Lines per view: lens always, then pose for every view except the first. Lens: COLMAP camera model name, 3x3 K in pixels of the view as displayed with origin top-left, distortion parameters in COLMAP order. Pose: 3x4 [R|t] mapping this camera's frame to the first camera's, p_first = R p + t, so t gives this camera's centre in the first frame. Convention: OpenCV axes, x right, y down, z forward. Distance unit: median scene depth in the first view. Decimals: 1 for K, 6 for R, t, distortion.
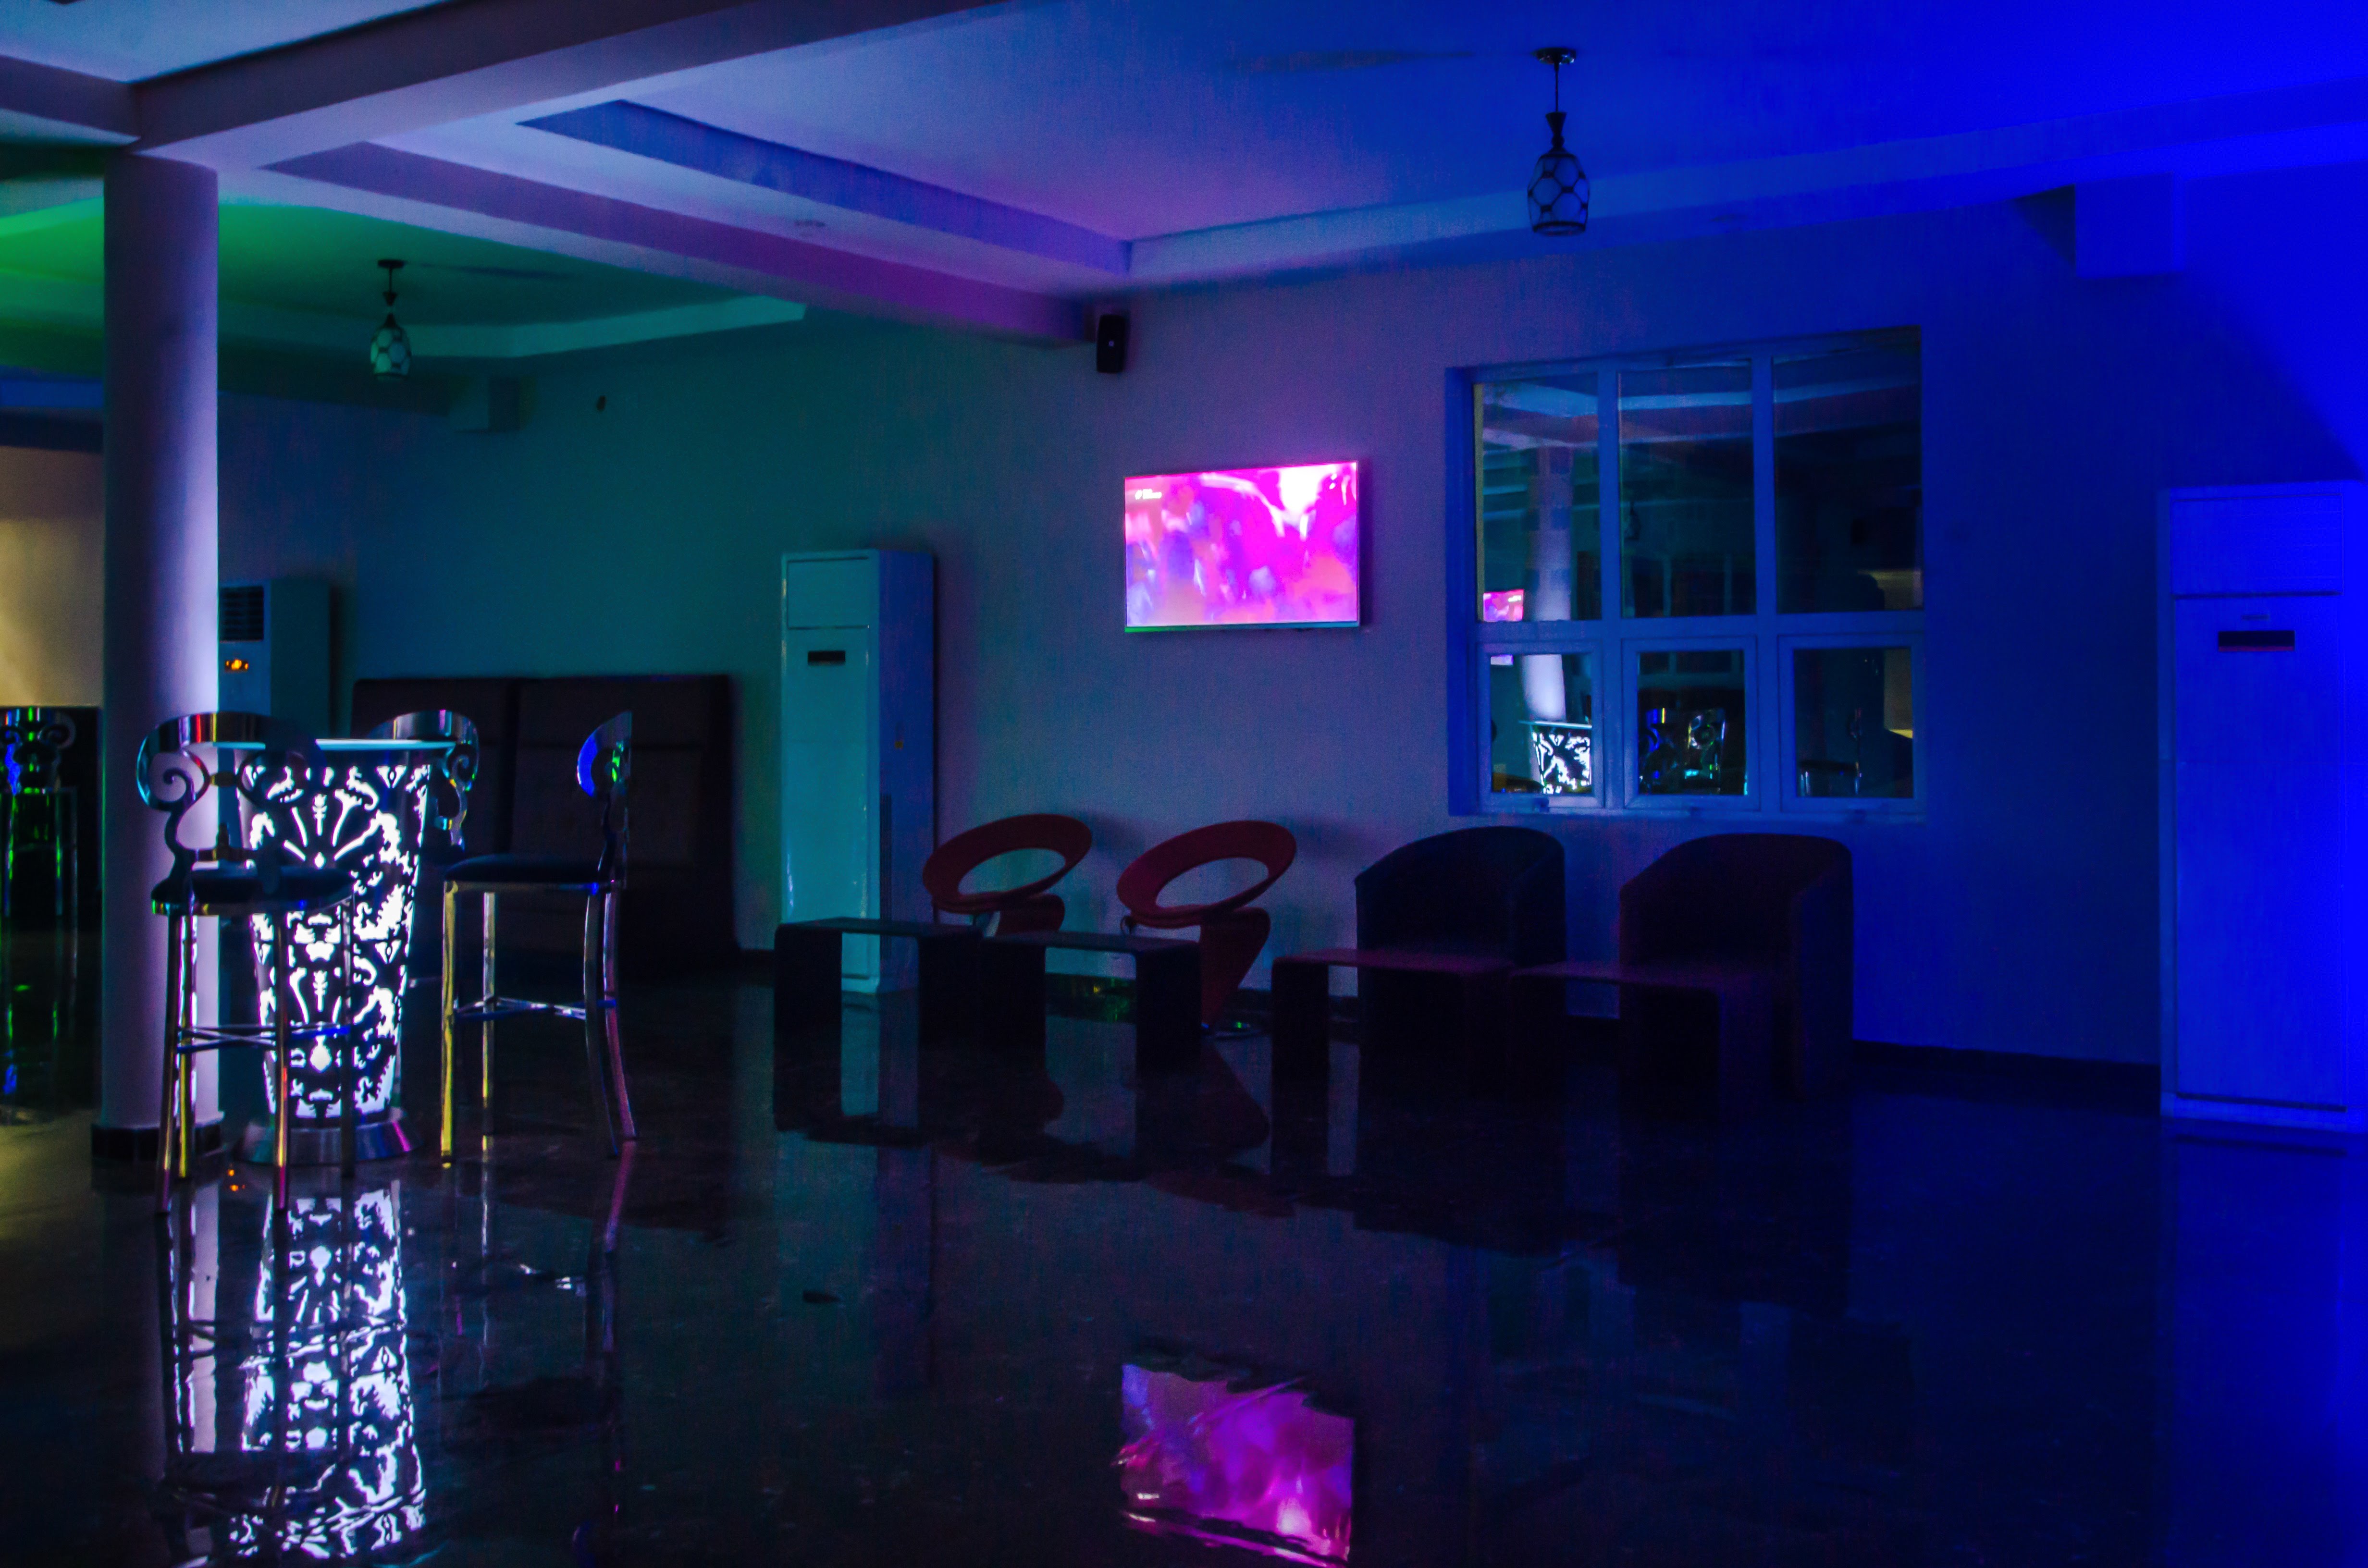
lens RADIAL K [[2233.5, 0, 1167.9], [0, 2233.5, 718.1], [0, 0, 1]] dist [-0.044378, -0.002401]
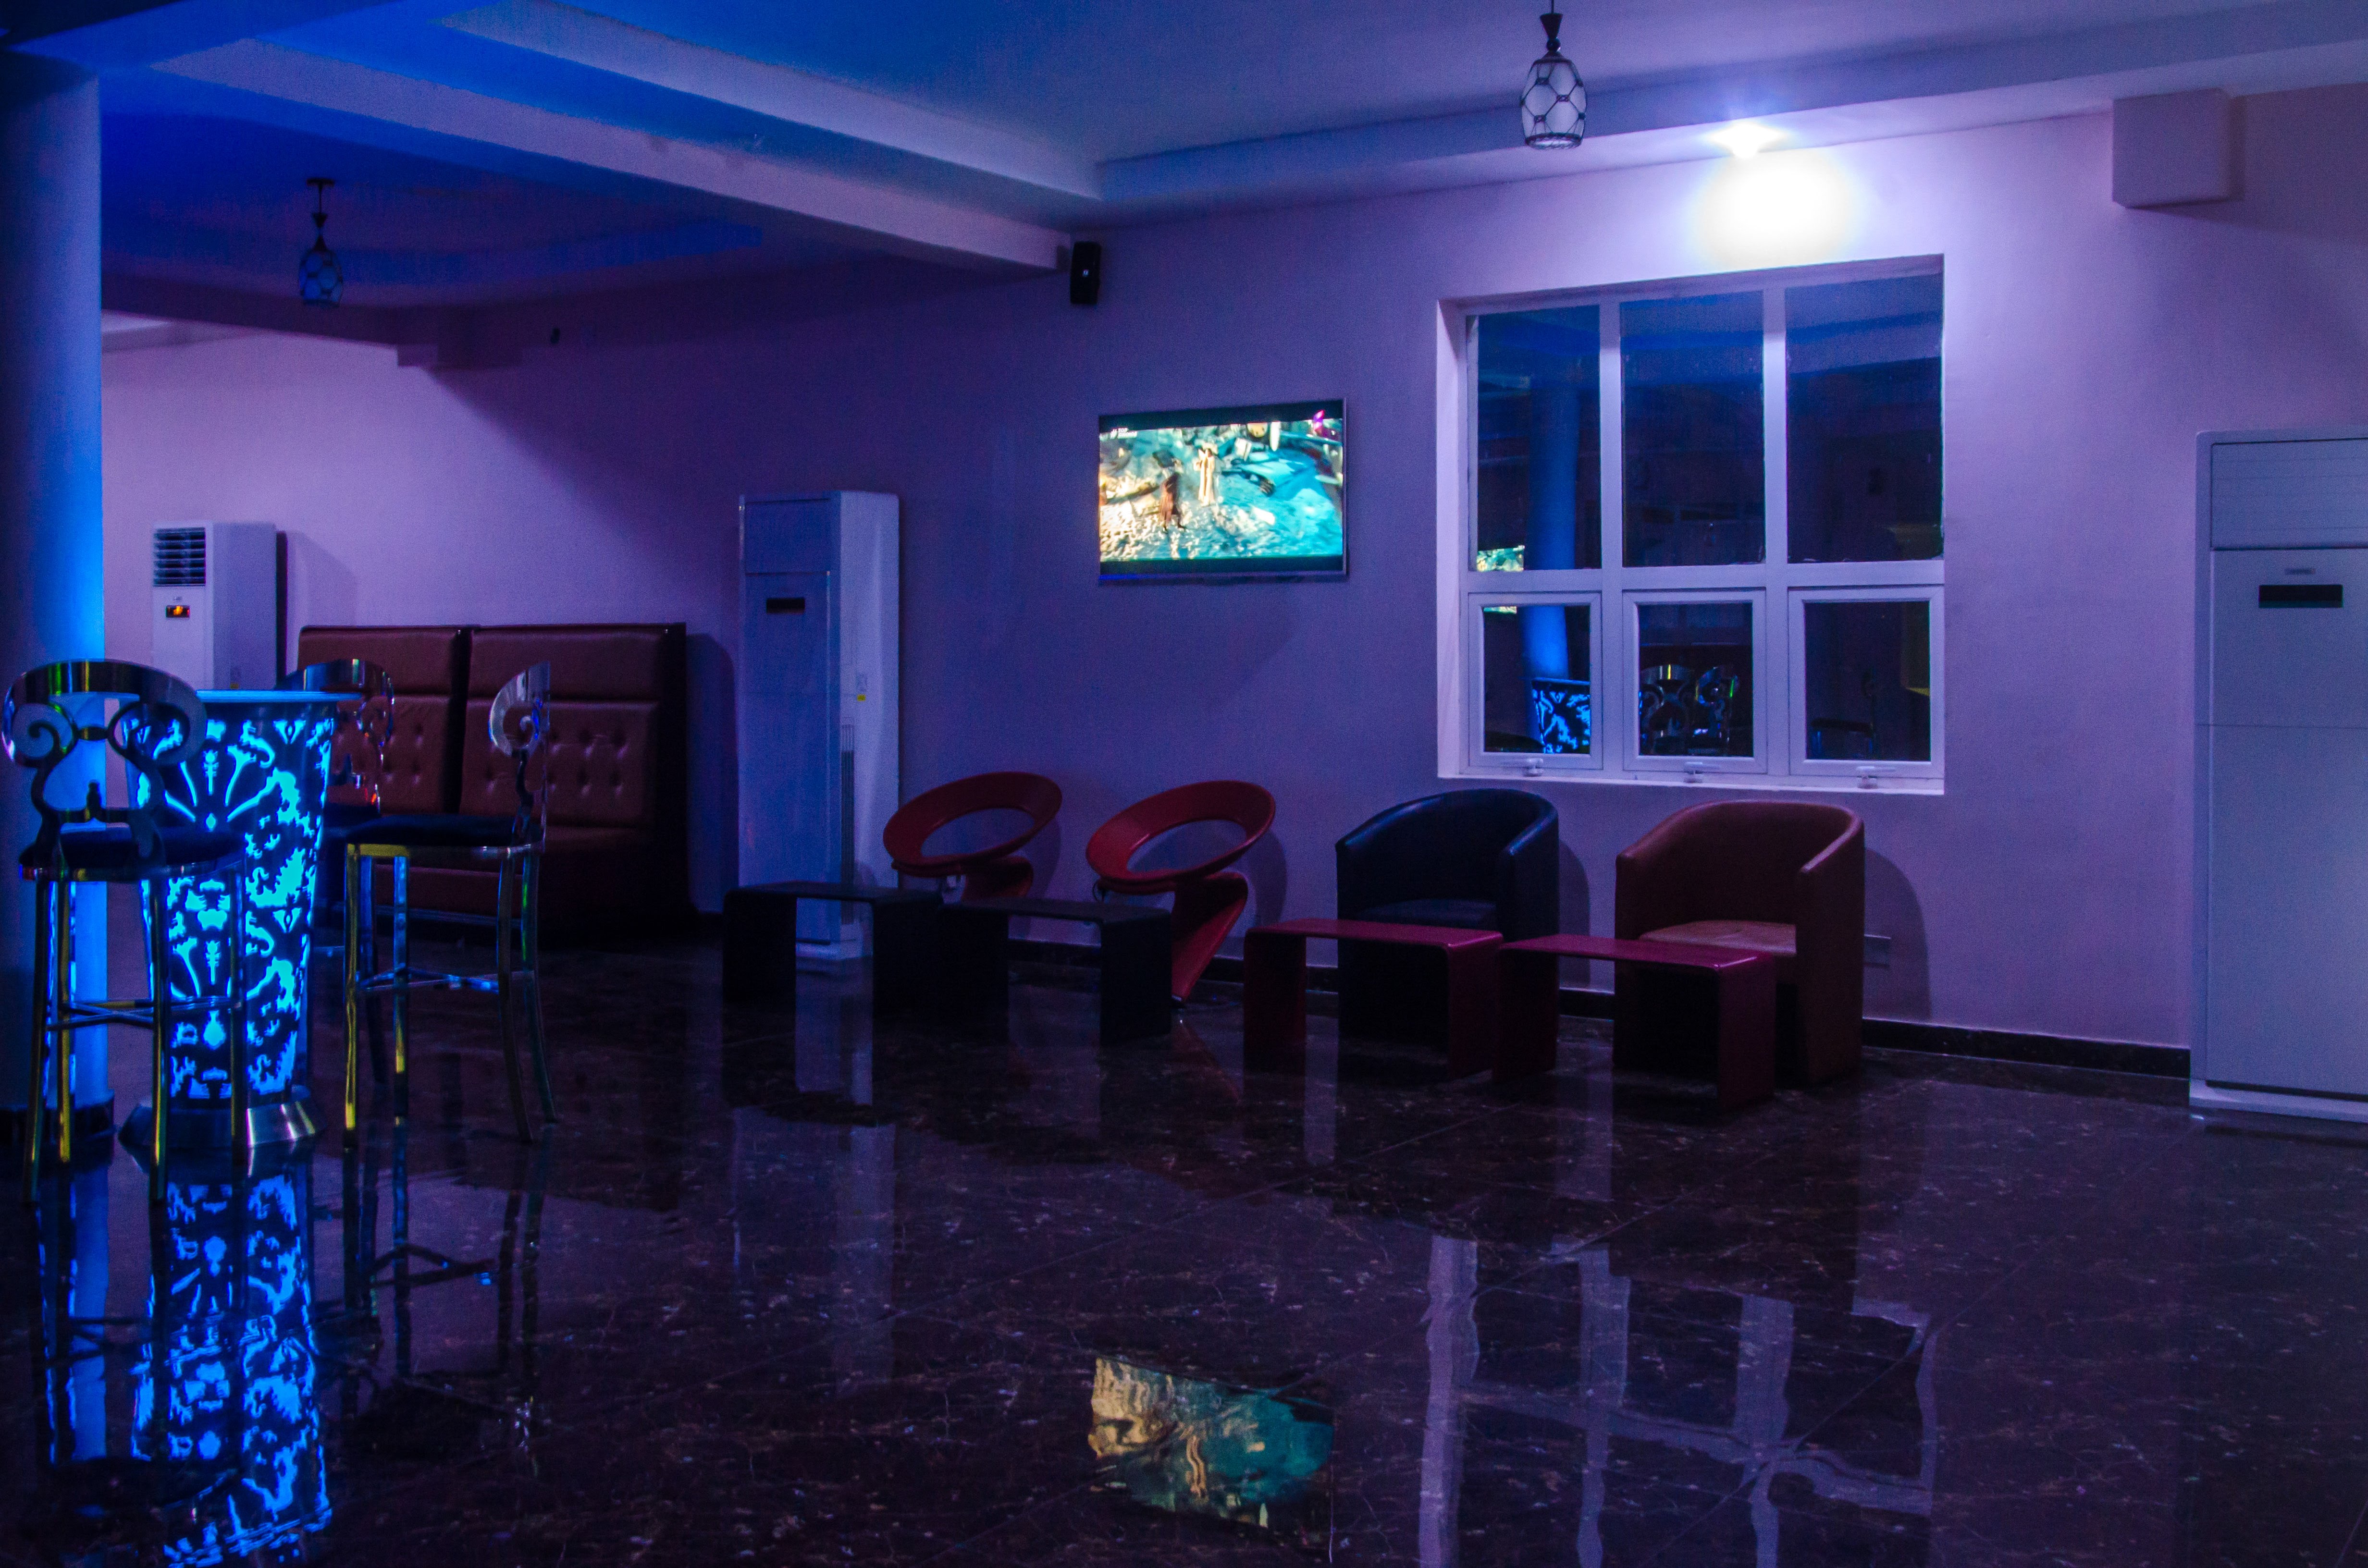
lens RADIAL K [[2305.5, 0, 1192.6], [0, 2305.5, 729.1], [0, 0, 1]] dist [-0.039222, -0.007994]
pose [[0.999900, 0.005262, 0.013143, 0.013643], [-0.005585, 0.999680, 0.024667, -0.000212], [-0.013009, -0.024738, 0.999609, 0.041622]]
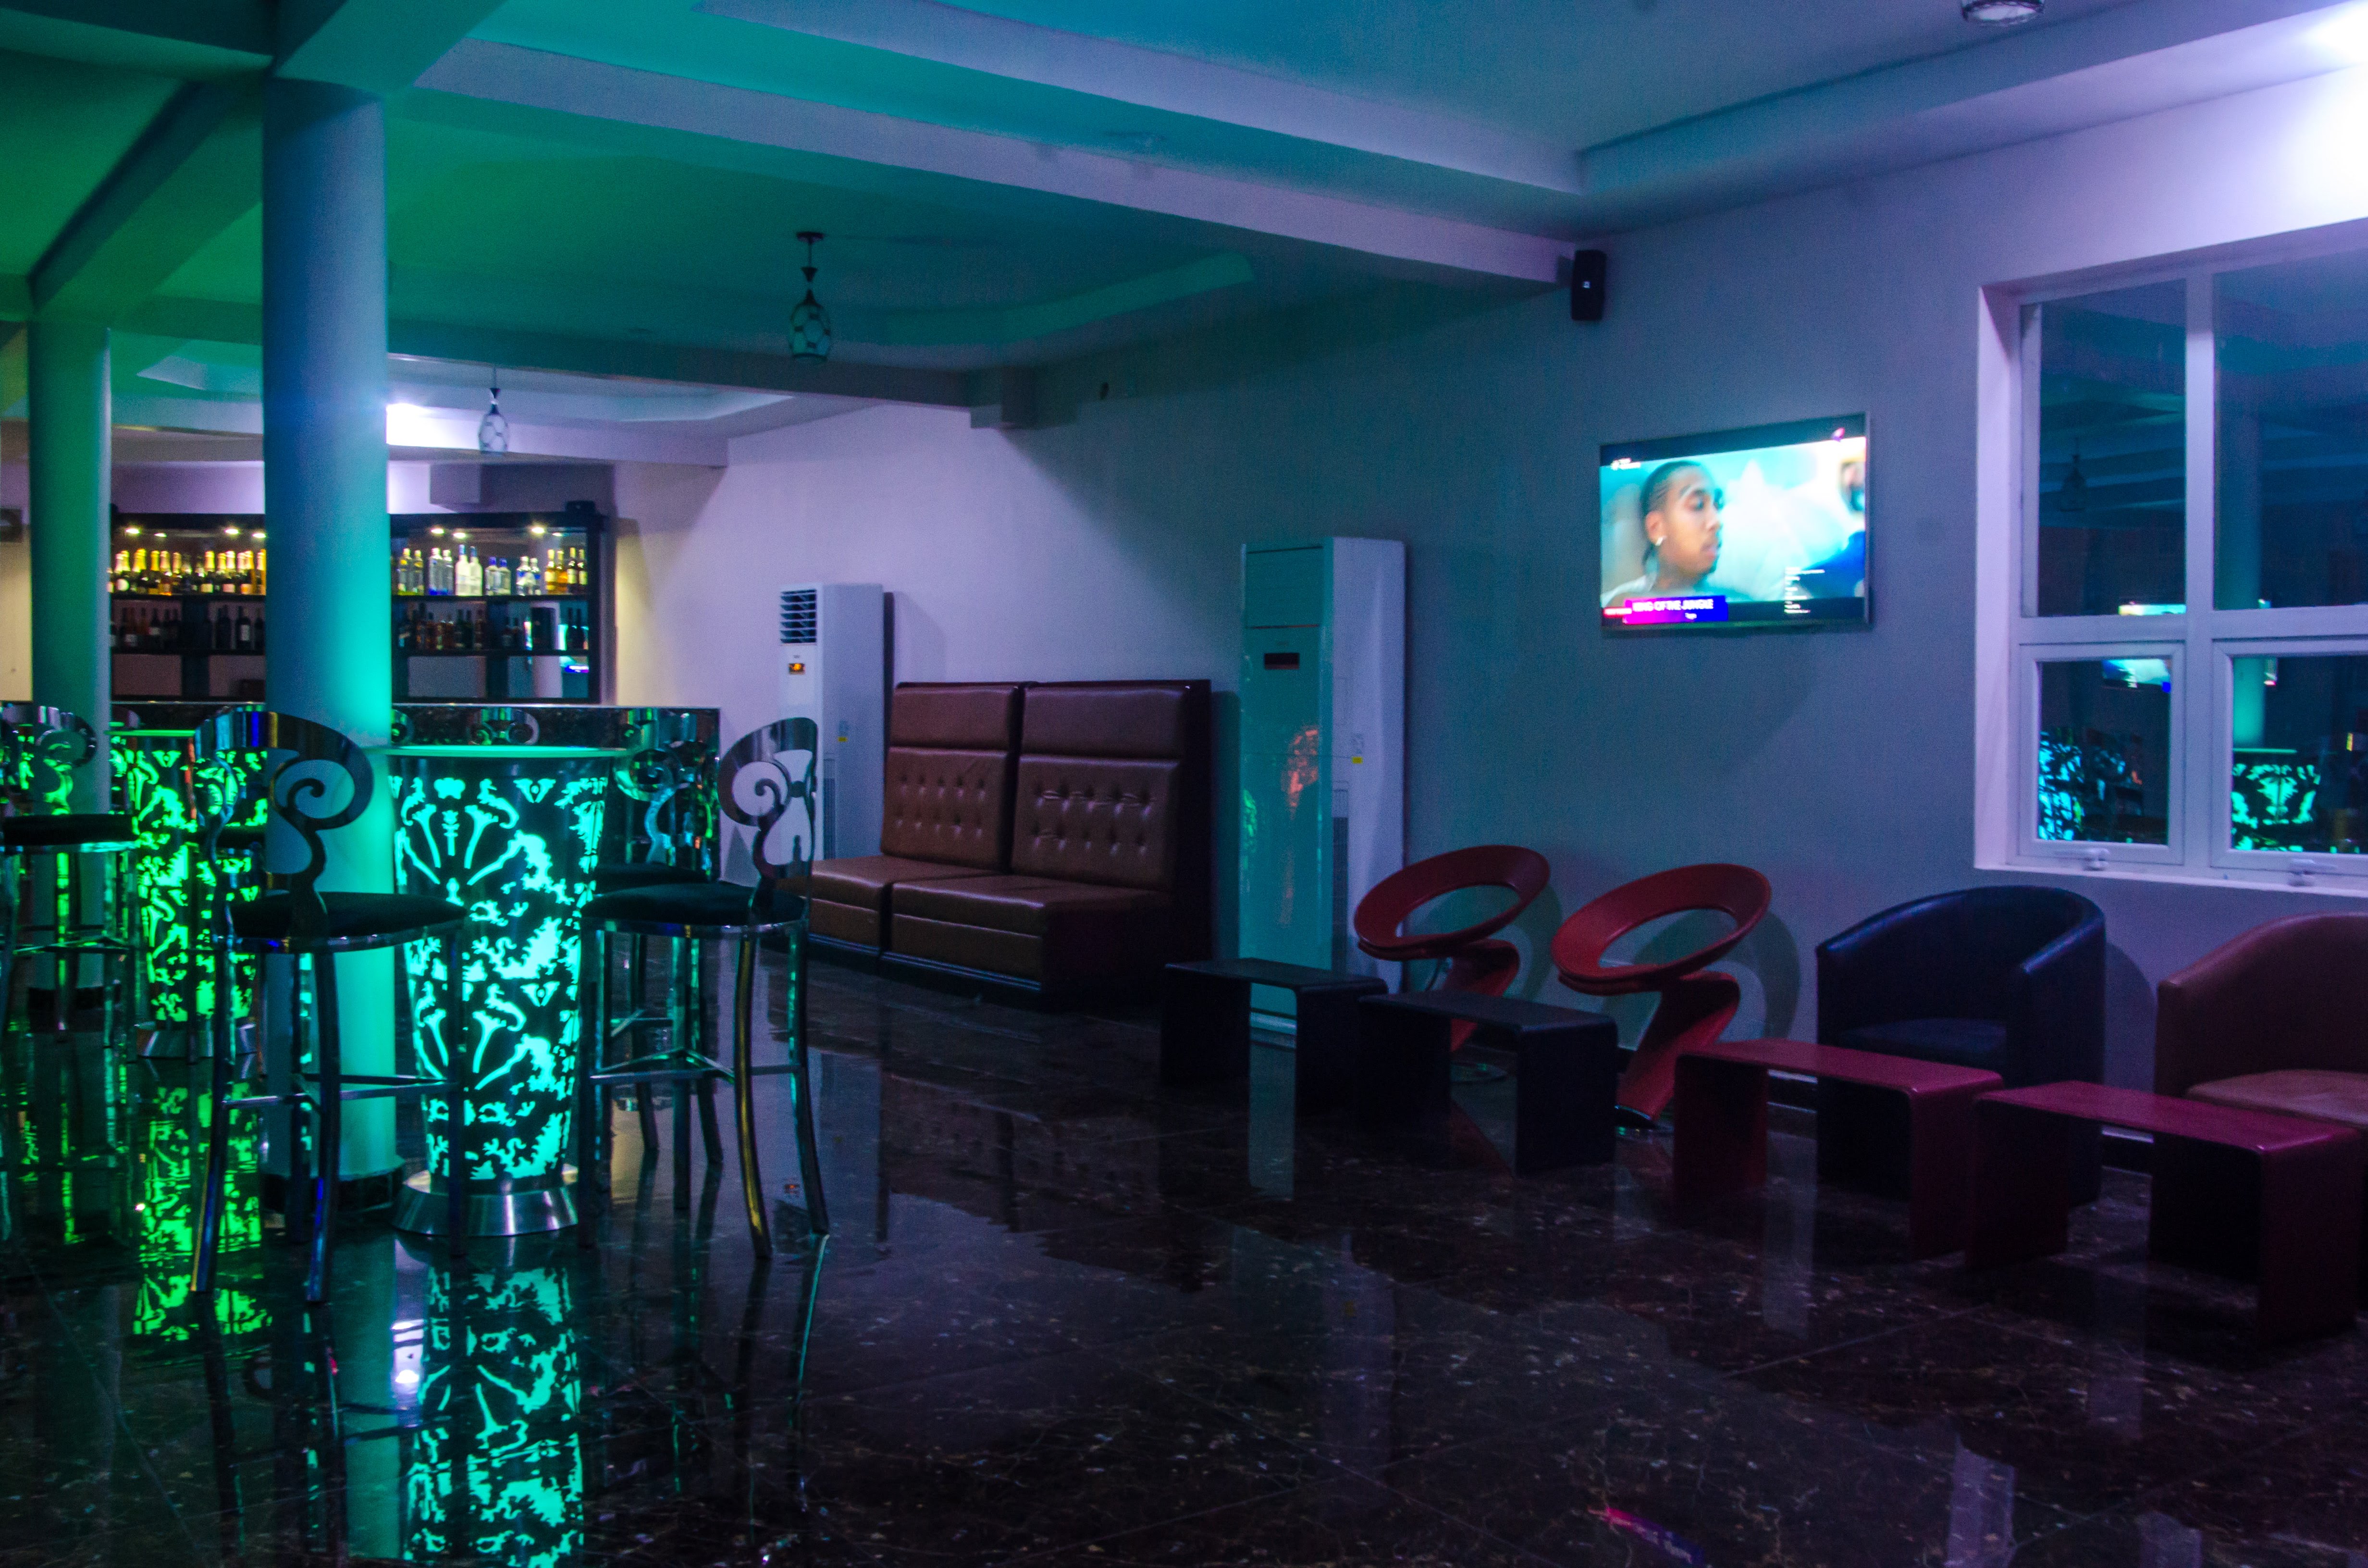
lens RADIAL K [[2161.9, 0, 1184.0], [0, 2161.9, 784.0], [0, 0, 1]] dist [-0.043333, -0.007815]
pose [[0.947333, 0.023433, -0.319390, 0.149397], [-0.015248, 0.999489, 0.028103, -0.003175], [0.319886, -0.021753, 0.947206, 0.295828]]
